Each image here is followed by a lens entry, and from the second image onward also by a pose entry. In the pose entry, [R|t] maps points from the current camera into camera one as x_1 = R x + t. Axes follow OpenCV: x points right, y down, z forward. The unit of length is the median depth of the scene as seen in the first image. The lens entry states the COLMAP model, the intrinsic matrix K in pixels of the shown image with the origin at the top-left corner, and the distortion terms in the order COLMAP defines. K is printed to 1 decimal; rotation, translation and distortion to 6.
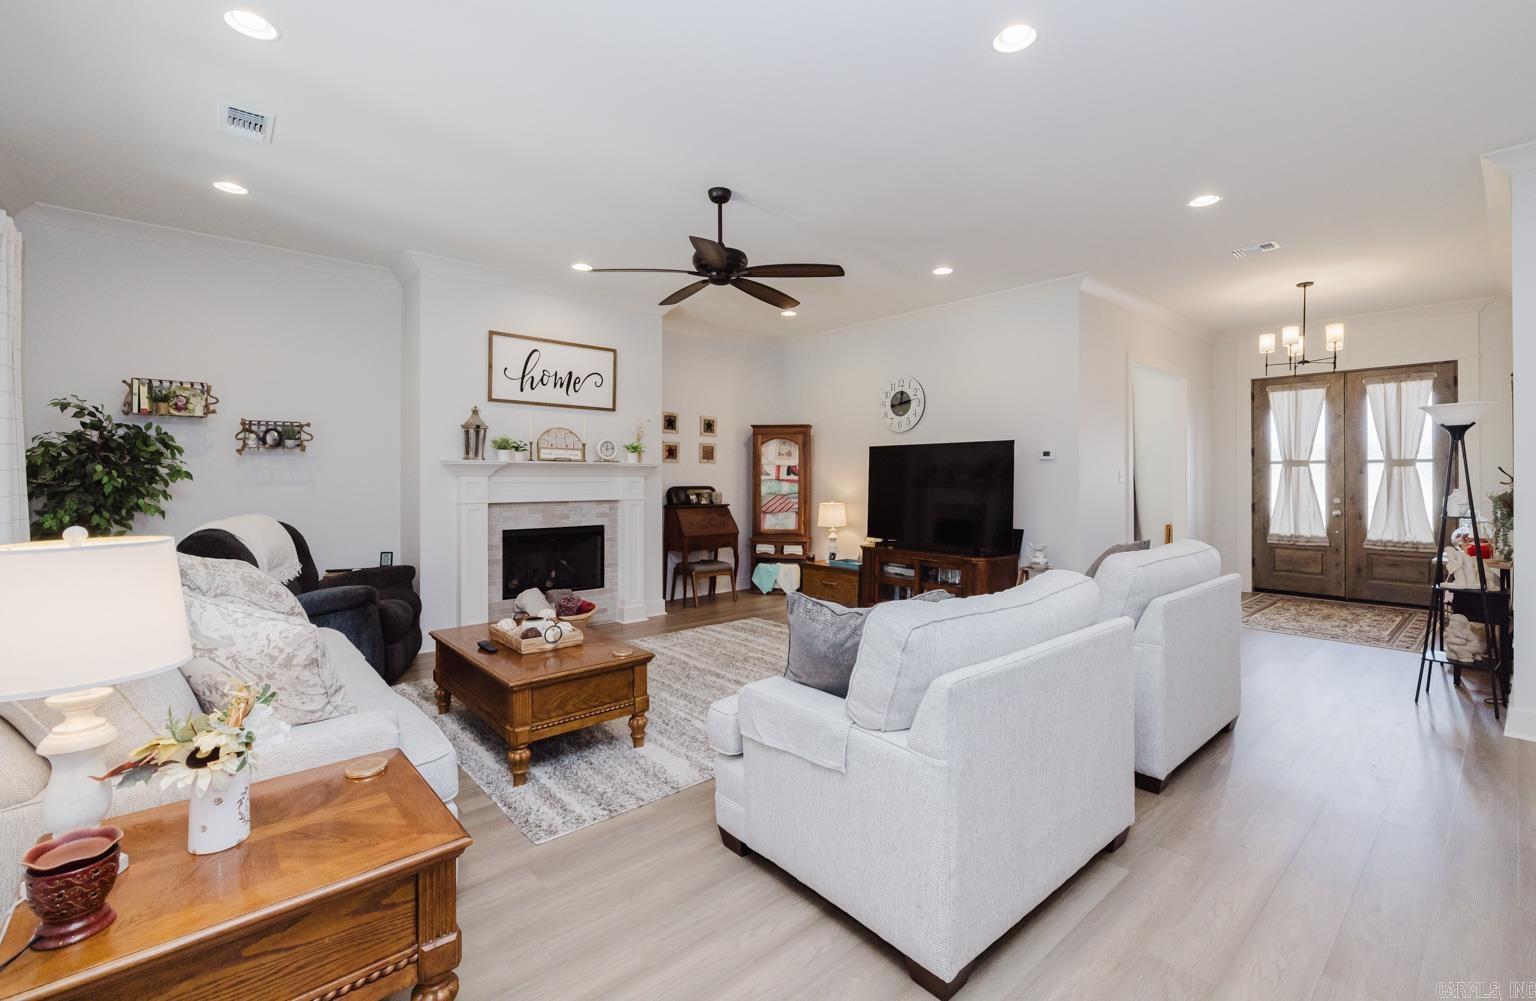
lens RADIAL K [[678.6, 0, 795.9], [0, 678.6, 474.2], [0, 0, 1]] dist [-0.002832, -0.000159]
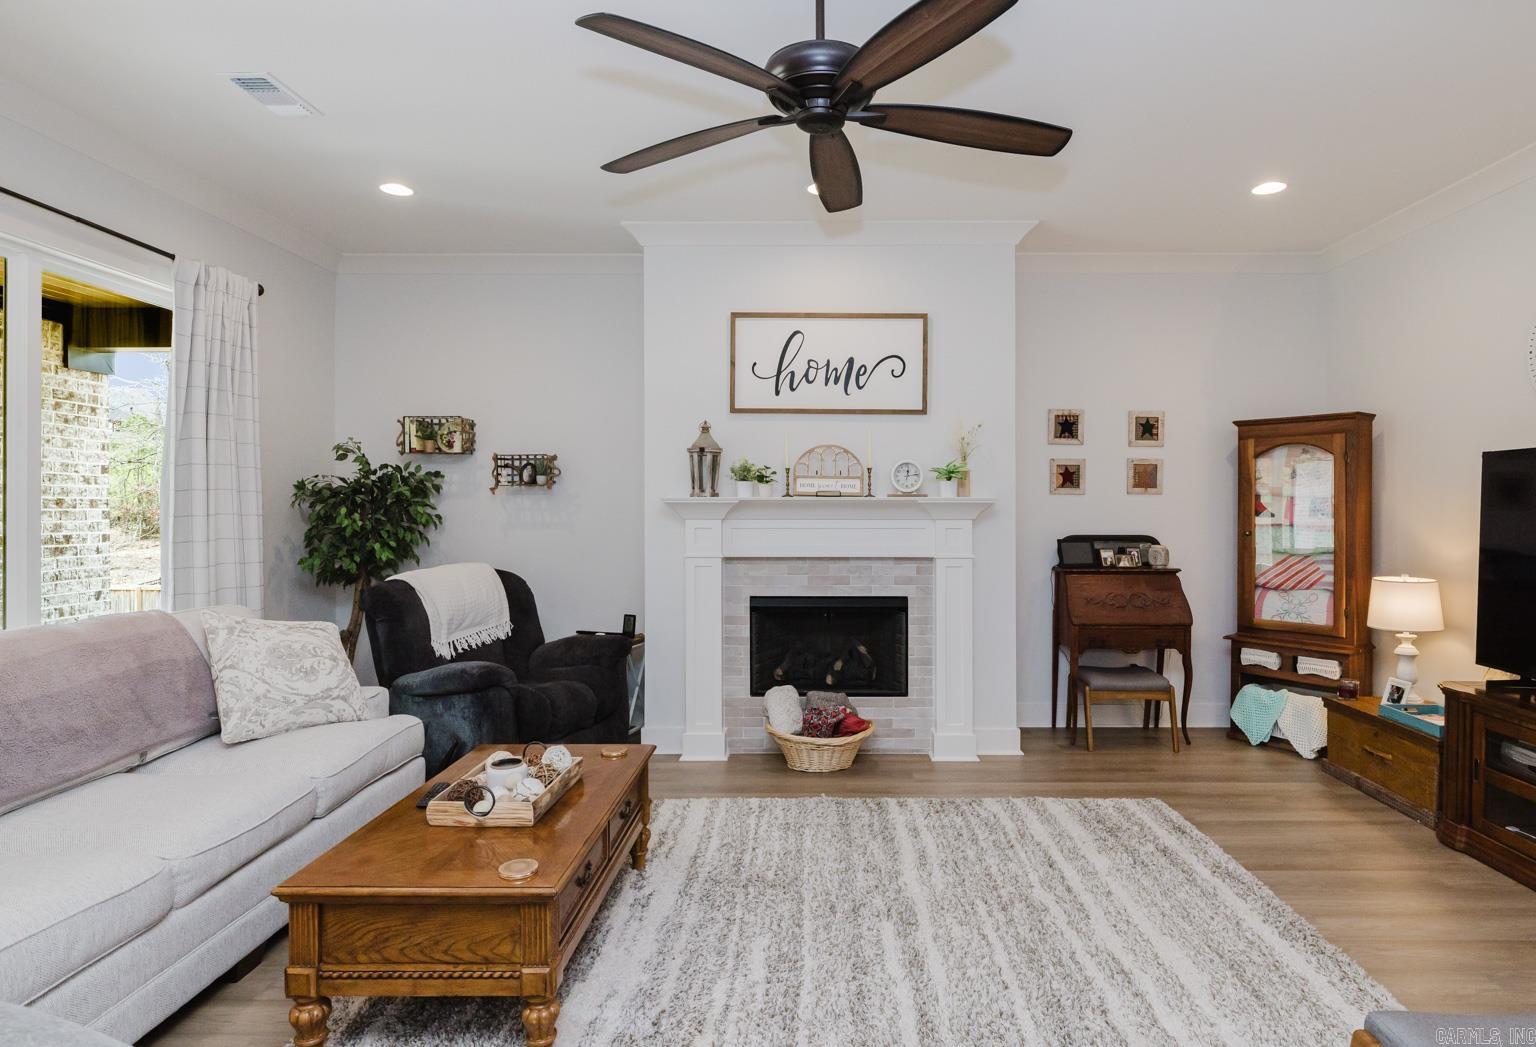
lens RADIAL K [[859.8, 0, 775.0], [0, 859.8, 515.0], [0, 0, 1]] dist [-0.006762, 0.002906]
pose [[0.722519, 0.005007, -0.691333, 0.163361], [0.002496, 0.999948, 0.009851, -0.008163], [0.691347, -0.008843, 0.722469, 0.313127]]
